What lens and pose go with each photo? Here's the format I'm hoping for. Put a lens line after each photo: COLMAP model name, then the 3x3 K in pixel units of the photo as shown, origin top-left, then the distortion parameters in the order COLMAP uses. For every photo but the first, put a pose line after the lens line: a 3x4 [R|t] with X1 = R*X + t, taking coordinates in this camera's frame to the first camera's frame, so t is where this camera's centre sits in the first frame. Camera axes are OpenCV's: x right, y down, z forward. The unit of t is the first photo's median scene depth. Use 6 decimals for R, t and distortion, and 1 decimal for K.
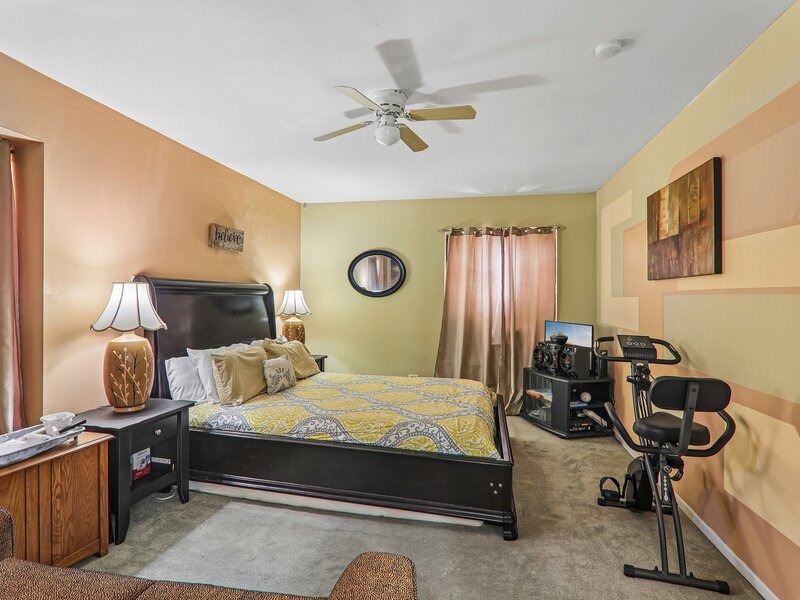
lens RADIAL K [[425.3, 0, 400.0], [0, 425.3, 300.0], [0, 0, 1]] dist [-0.020947, -0.001248]
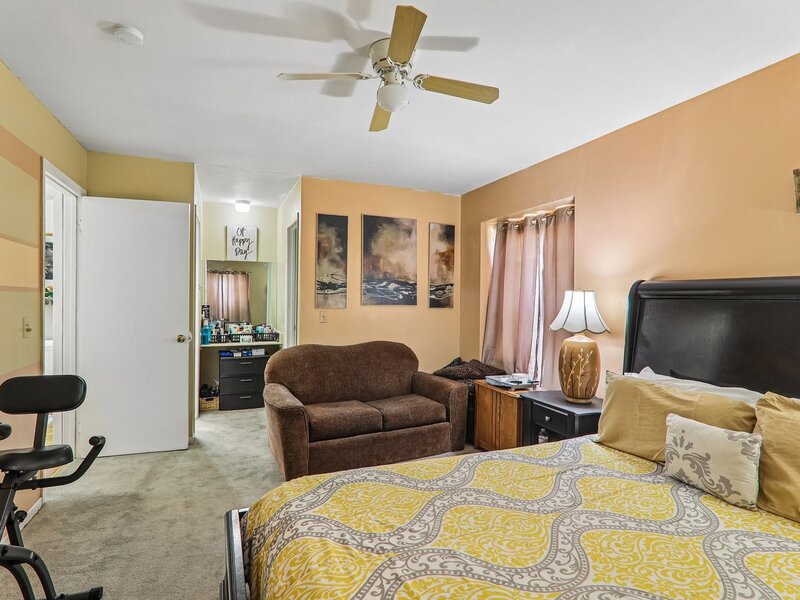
lens RADIAL K [[425.3, 0, 400.0], [0, 425.3, 300.0], [0, 0, 1]] dist [-0.020947, -0.001248]
pose [[-0.820669, -0.010969, -0.571299, 0.369708], [-0.017507, 0.999829, 0.005952, -0.010812], [0.571136, 0.014886, -0.820721, 1.480779]]
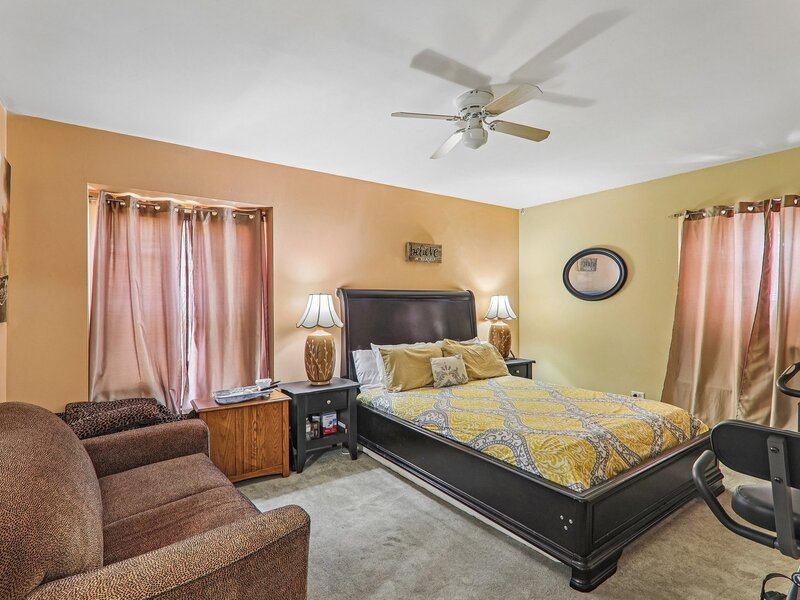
lens RADIAL K [[417.7, 0, 403.0], [0, 417.7, 313.4], [0, 0, 1]] dist [-0.002815, -0.001186]
pose [[0.742522, 0.003545, -0.669813, 0.446316], [0.009675, 0.999825, 0.016017, 0.003971], [0.669752, -0.018373, 0.742357, 0.133151]]
